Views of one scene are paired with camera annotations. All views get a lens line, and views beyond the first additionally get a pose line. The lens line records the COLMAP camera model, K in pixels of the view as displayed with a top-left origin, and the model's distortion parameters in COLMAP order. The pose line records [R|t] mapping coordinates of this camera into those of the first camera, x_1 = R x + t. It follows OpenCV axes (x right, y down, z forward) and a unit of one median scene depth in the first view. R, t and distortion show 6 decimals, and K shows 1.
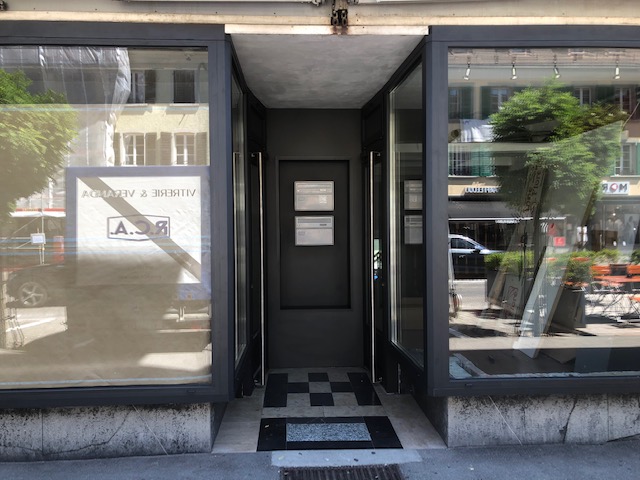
lens RADIAL K [[530.7, 0, 320.0], [0, 530.7, 240.0], [0, 0, 1]] dist [0.004979, 0.008775]
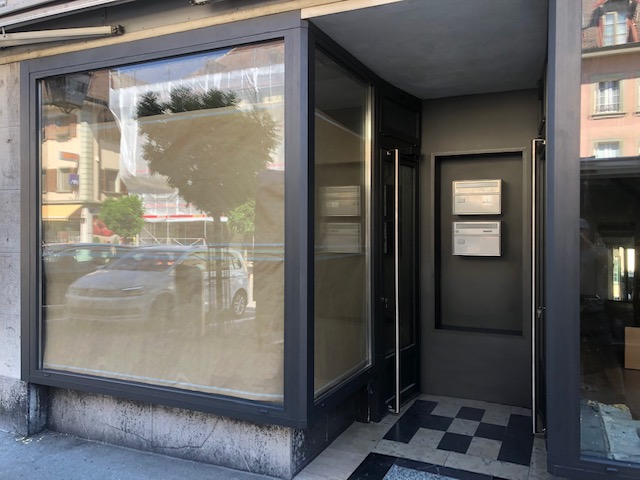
lens RADIAL K [[530.7, 0, 320.0], [0, 530.7, 240.0], [0, 0, 1]] dist [0.004979, 0.008775]
pose [[0.878215, 0.014692, -0.478040, 0.270122], [-0.018634, 0.999820, -0.003506, -0.011087], [0.477902, 0.011987, 0.878331, 0.217921]]
